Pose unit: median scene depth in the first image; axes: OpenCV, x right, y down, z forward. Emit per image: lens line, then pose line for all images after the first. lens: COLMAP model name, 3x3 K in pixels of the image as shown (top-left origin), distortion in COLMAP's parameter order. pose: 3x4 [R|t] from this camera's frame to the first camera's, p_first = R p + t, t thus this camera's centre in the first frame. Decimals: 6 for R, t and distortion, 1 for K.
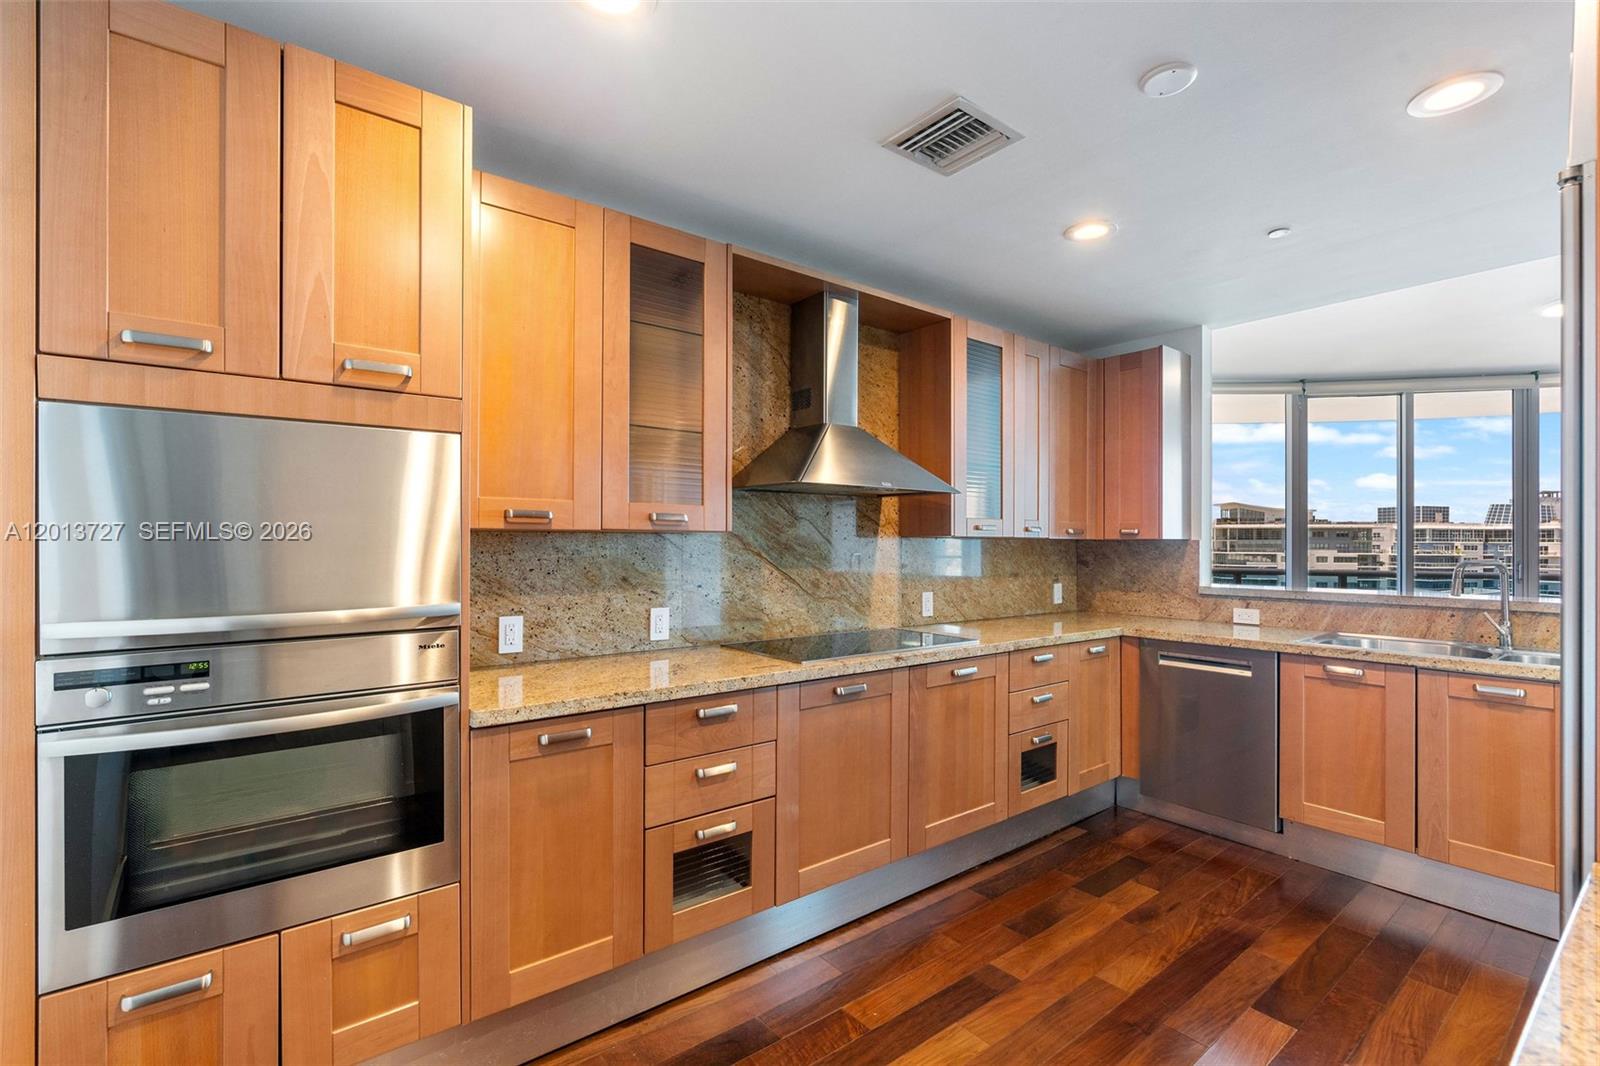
lens RADIAL K [[730.1, 0, 789.9], [0, 730.1, 545.4], [0, 0, 1]] dist [-0.005915, 0.002715]
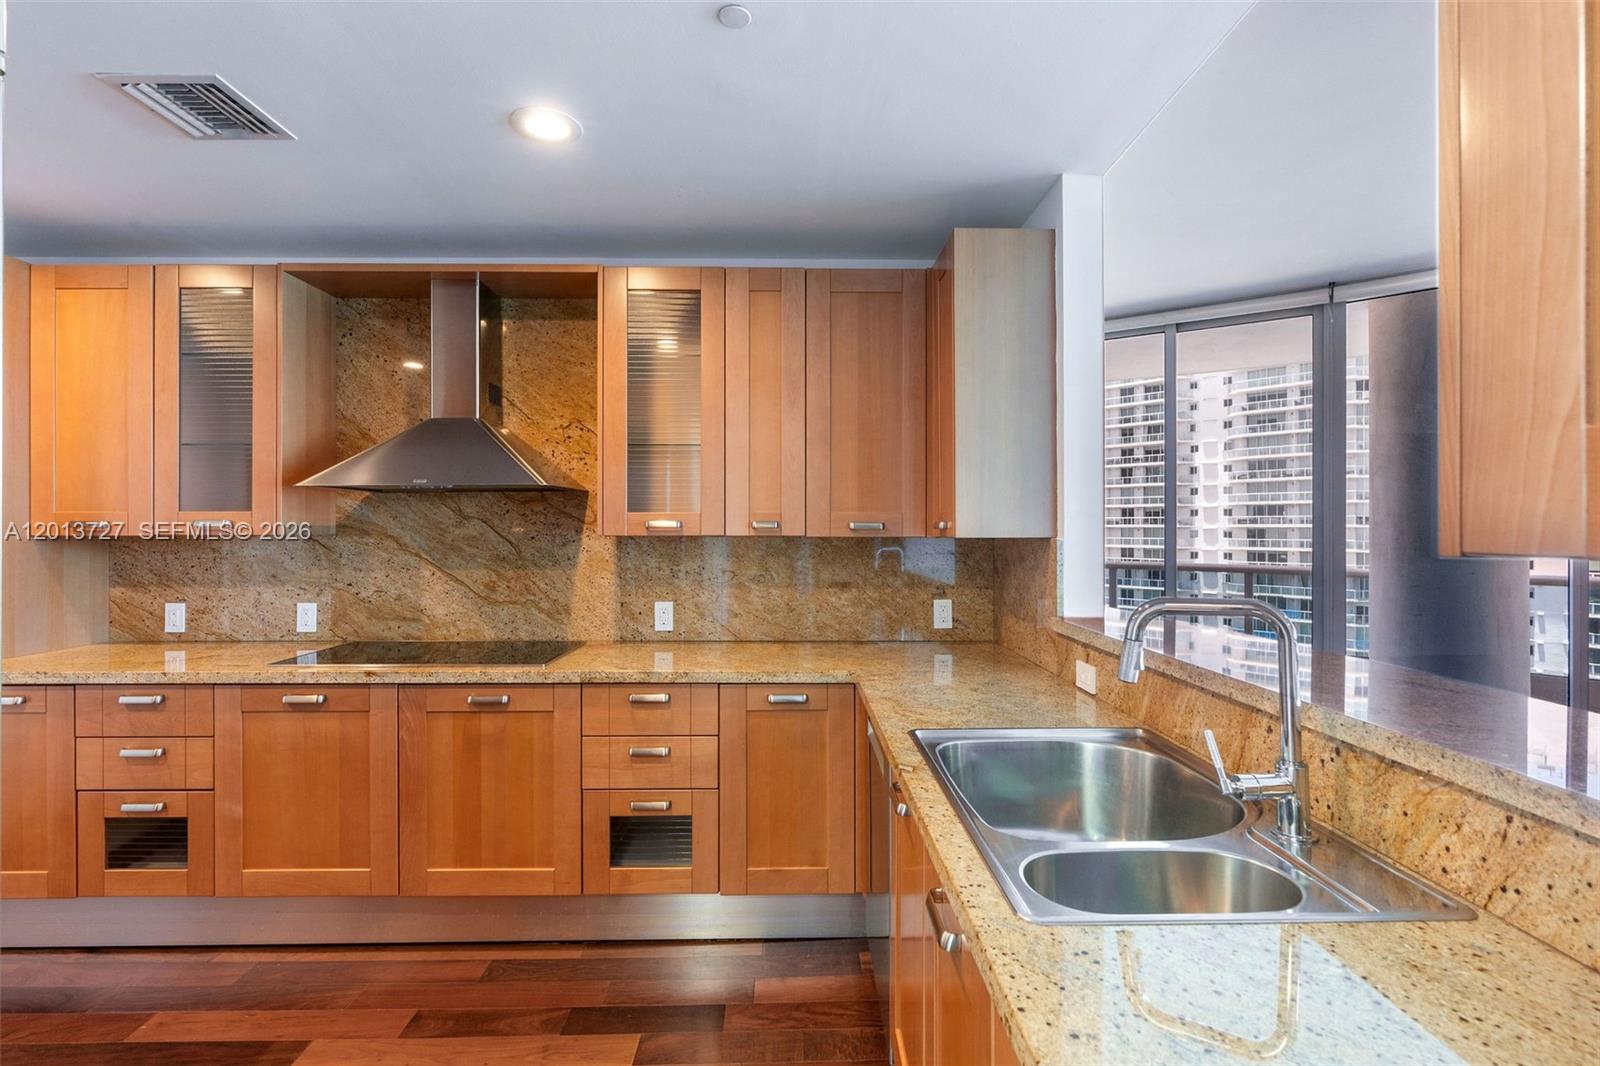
lens RADIAL K [[730.1, 0, 810.3], [0, 730.1, 534.8], [0, 0, 1]] dist [-0.005915, 0.002715]
pose [[0.792125, -0.000643, -0.610358, 0.996455], [0.002713, 0.999993, 0.002467, -0.016455], [0.610352, -0.003609, 0.792122, 0.538572]]
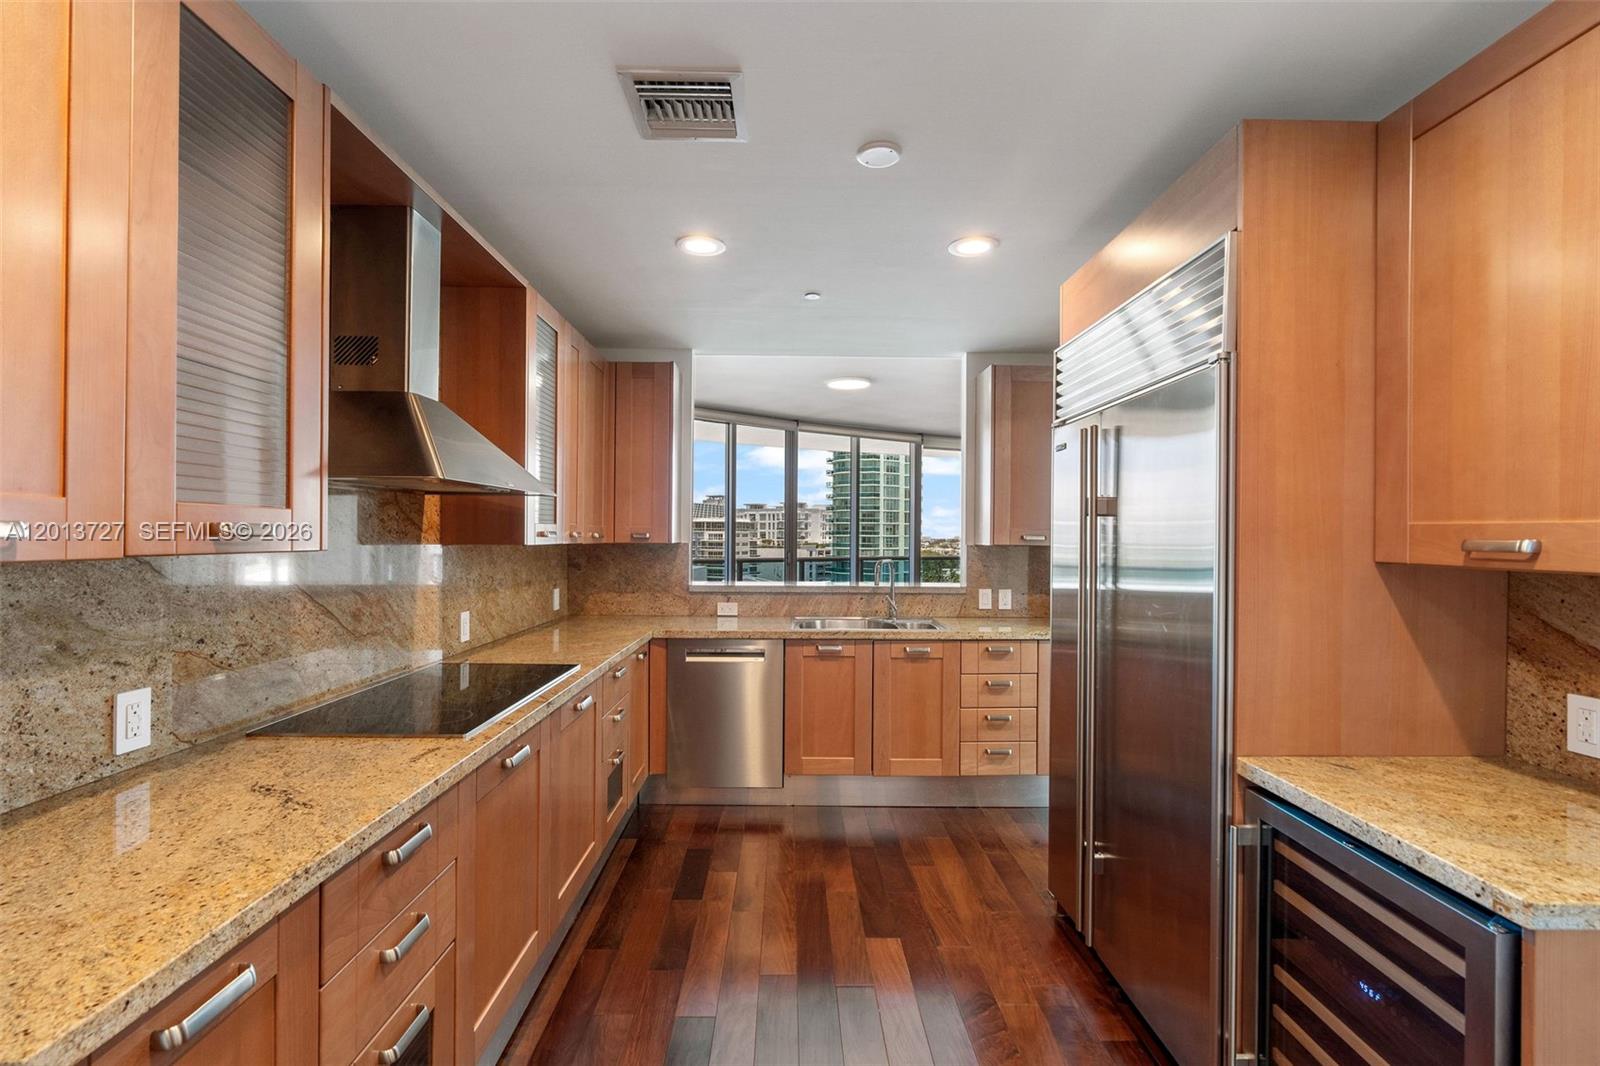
lens RADIAL K [[730.1, 0, 812.8], [0, 730.1, 538.2], [0, 0, 1]] dist [-0.005915, 0.002715]
pose [[0.592047, -0.003510, 0.805896, -0.285488], [-0.003463, 0.999970, 0.006900, -0.029989], [-0.805896, -0.006875, 0.592018, 0.250359]]
